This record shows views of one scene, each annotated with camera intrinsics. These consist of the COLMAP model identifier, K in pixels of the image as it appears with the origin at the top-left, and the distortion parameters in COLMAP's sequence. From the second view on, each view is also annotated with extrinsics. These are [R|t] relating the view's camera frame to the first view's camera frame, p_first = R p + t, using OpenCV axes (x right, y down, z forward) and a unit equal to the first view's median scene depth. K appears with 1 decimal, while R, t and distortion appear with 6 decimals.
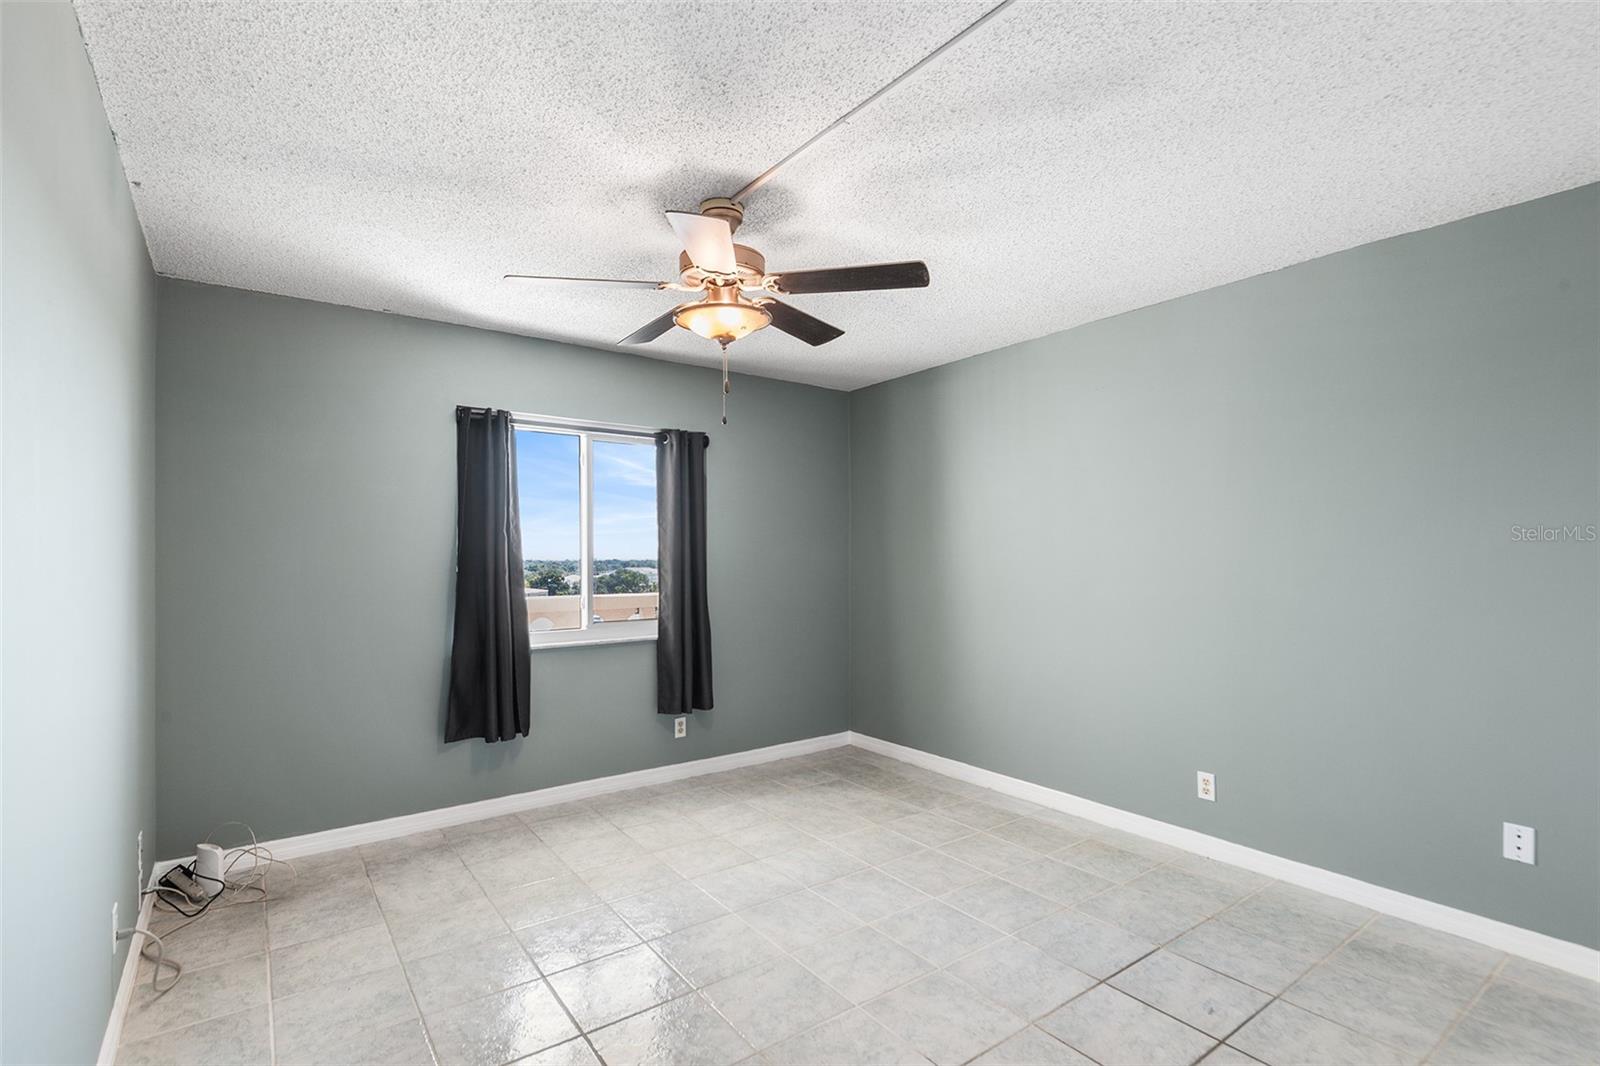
lens RADIAL K [[731.3, 0, 792.8], [0, 731.3, 540.9], [0, 0, 1]] dist [0.036391, -0.022803]
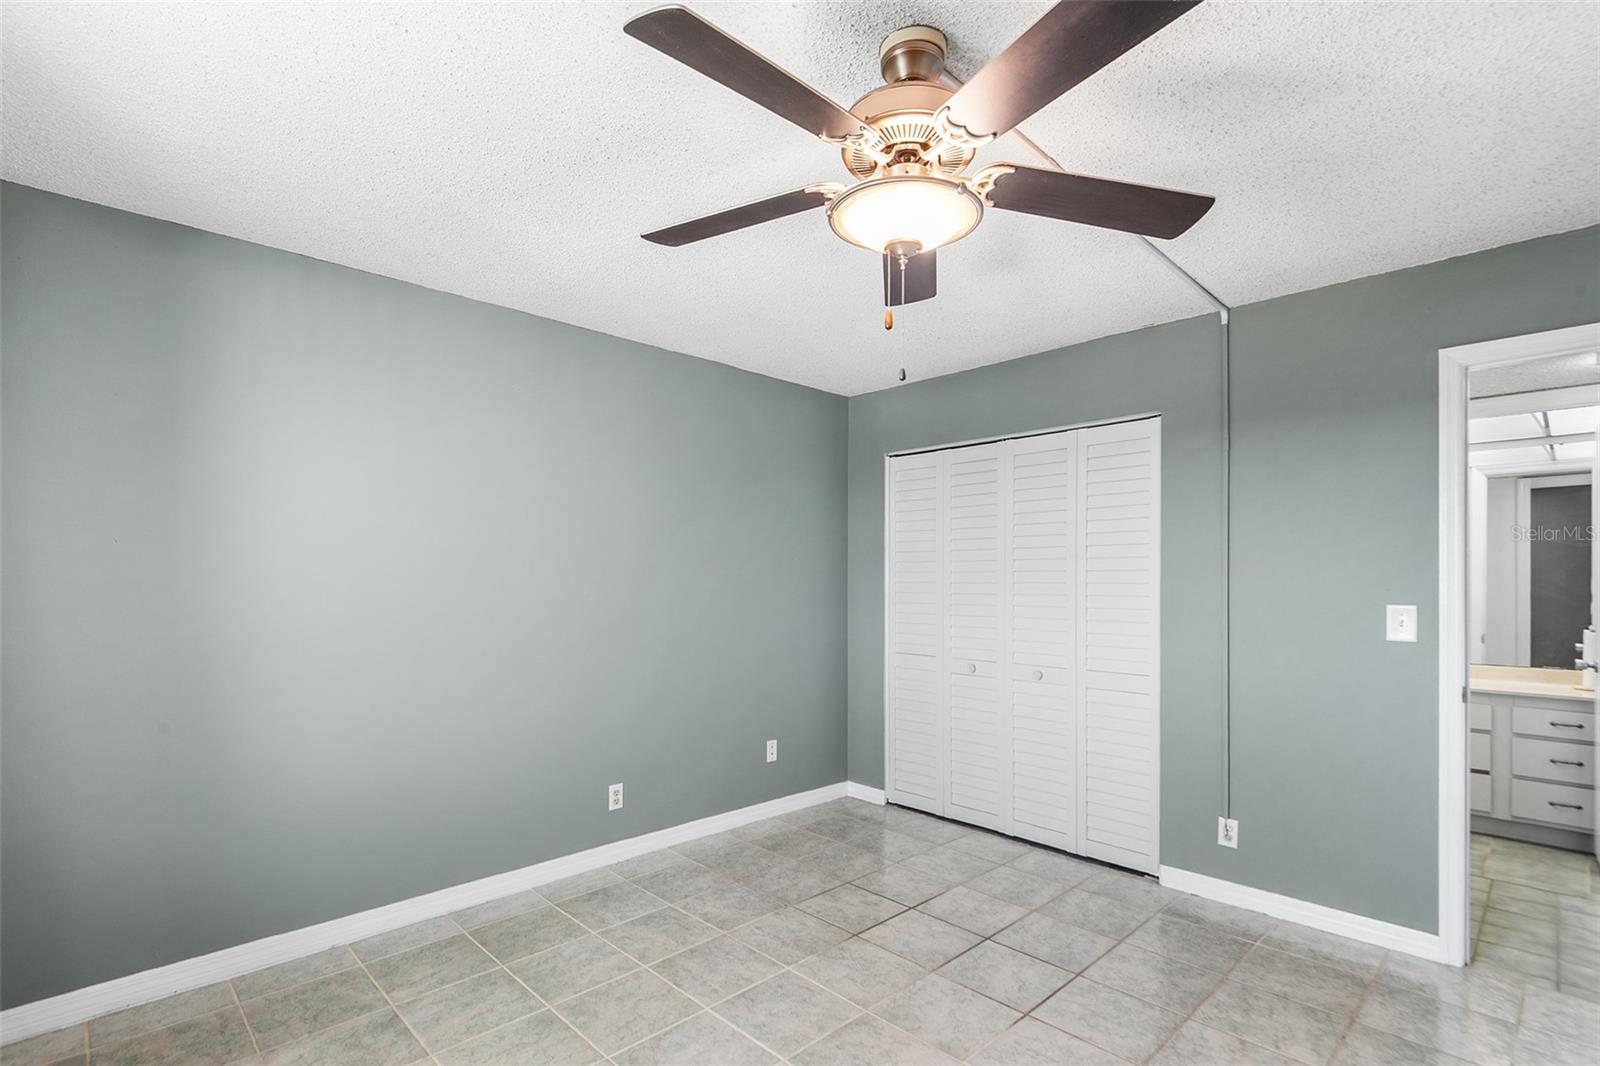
lens RADIAL K [[729.6, 0, 790.2], [0, 729.6, 535.1], [0, 0, 1]] dist [0.036944, -0.025074]
pose [[-0.106956, 0.059632, 0.992474, -0.574756], [-0.021564, 0.997826, -0.062277, 0.007438], [-0.994030, -0.028062, -0.105438, 0.876376]]
